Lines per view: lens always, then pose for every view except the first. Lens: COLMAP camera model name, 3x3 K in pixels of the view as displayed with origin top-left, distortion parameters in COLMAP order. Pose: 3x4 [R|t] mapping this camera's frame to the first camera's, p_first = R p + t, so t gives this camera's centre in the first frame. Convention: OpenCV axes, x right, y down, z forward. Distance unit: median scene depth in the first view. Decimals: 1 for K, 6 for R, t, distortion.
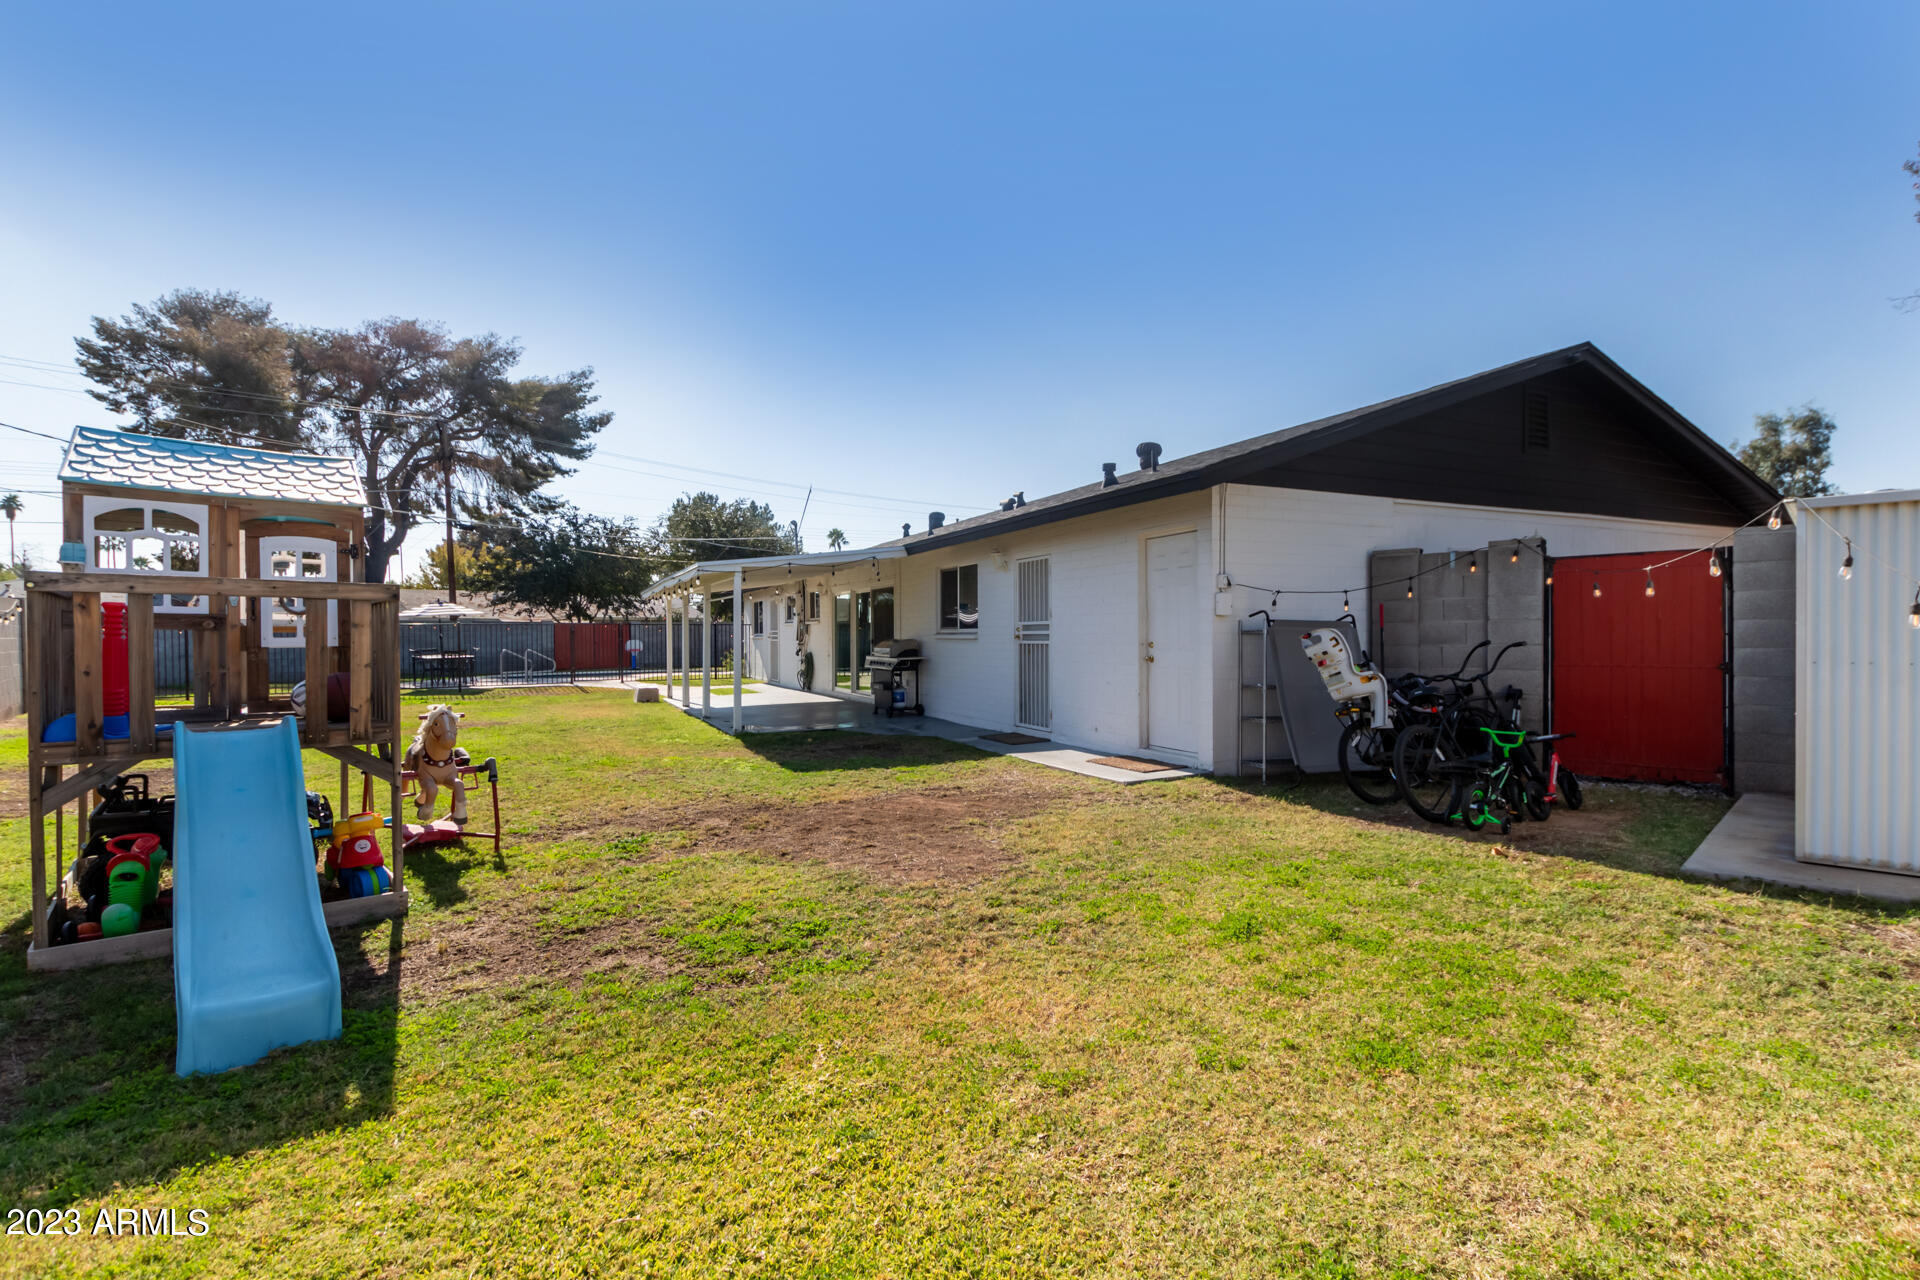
lens RADIAL K [[882.7, 0, 985.6], [0, 882.7, 639.0], [0, 0, 1]] dist [0.012330, -0.000564]
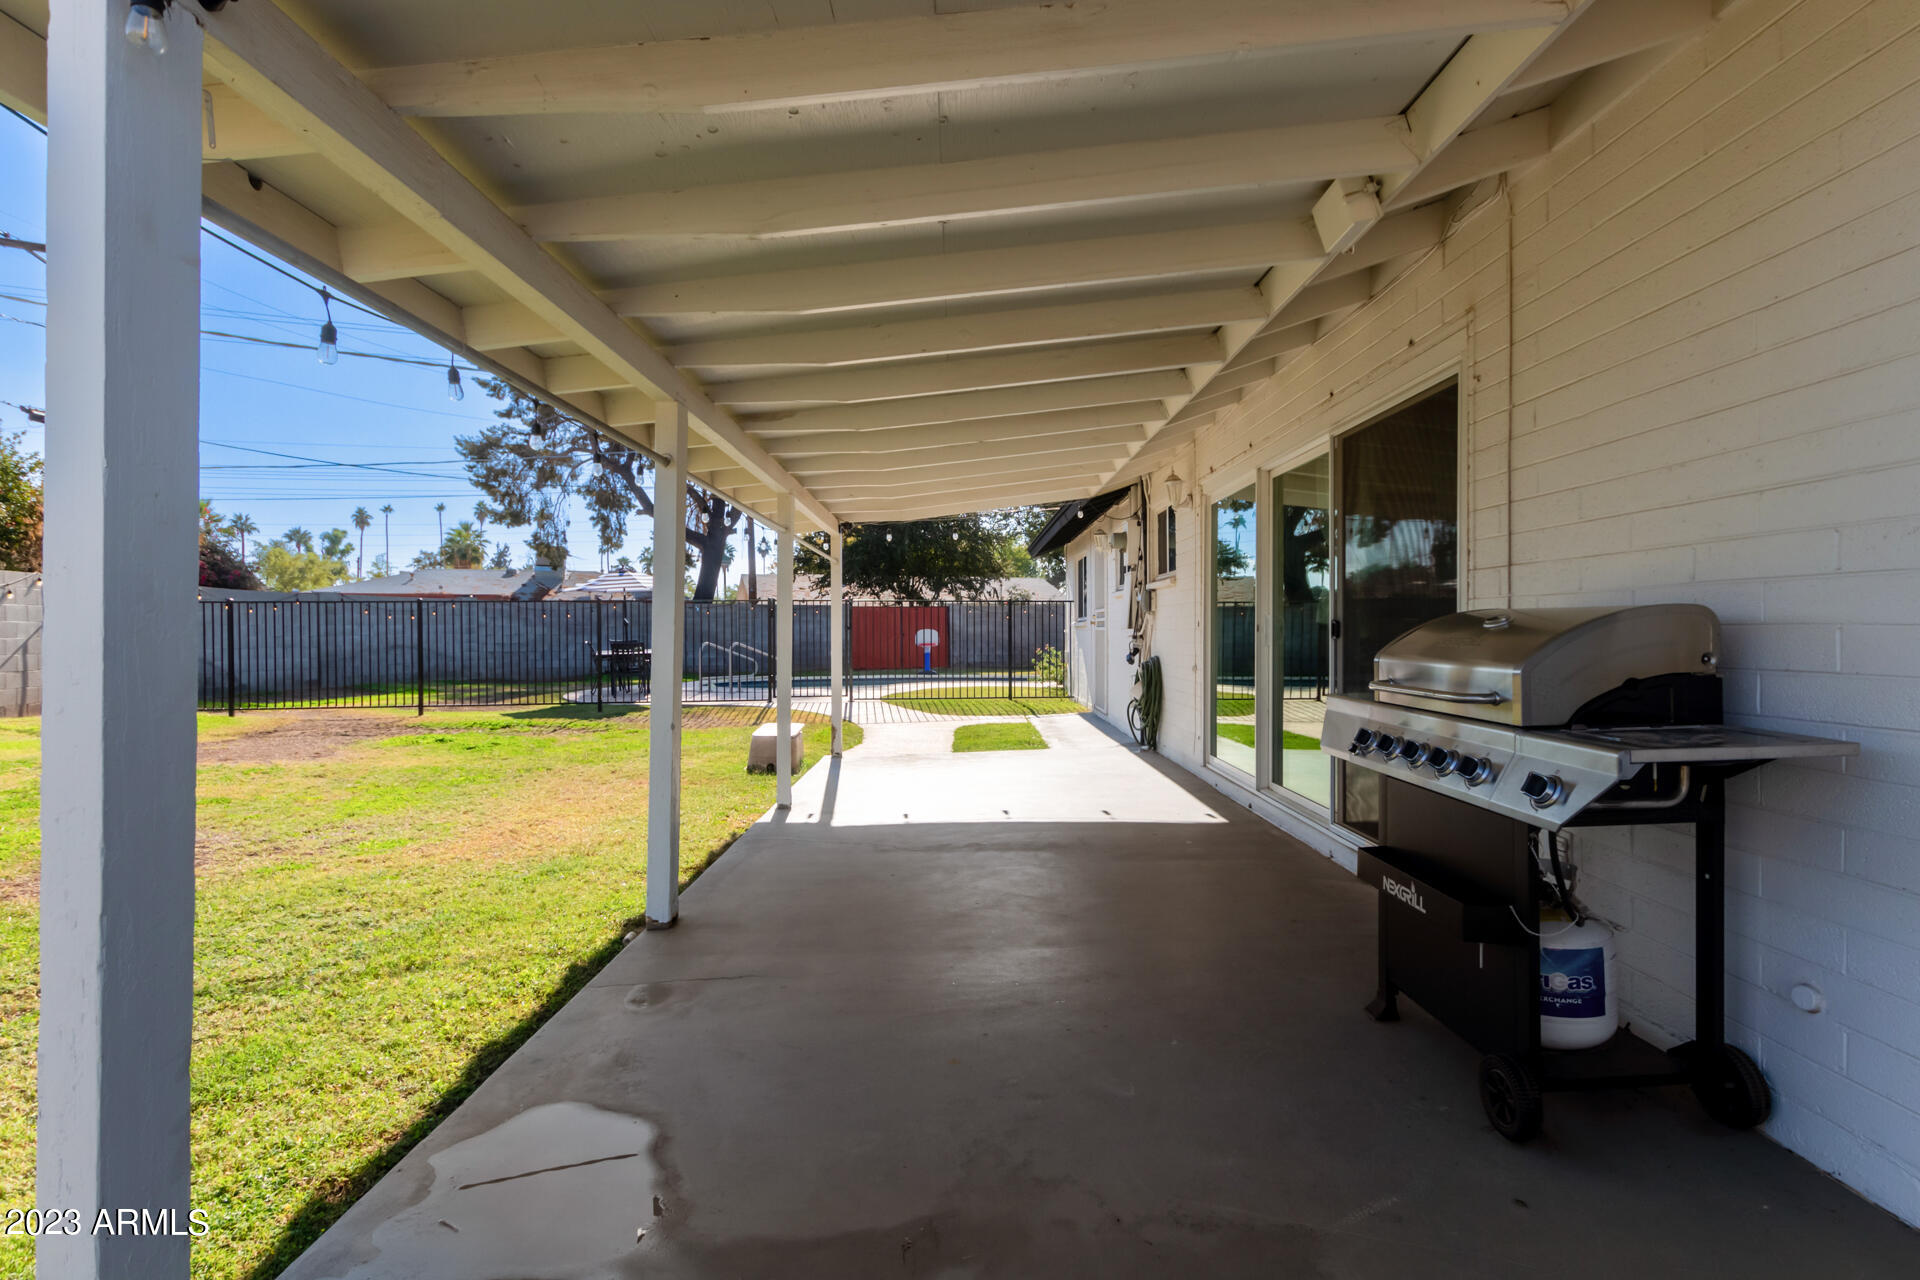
lens RADIAL K [[882.7, 0, 985.6], [0, 882.7, 639.0], [0, 0, 1]] dist [0.012330, -0.000564]
pose [[0.898844, 0.005892, -0.438229, -0.088338], [-0.000615, 0.999926, 0.012182, 0.001846], [0.438268, -0.010681, 0.898781, 0.585023]]
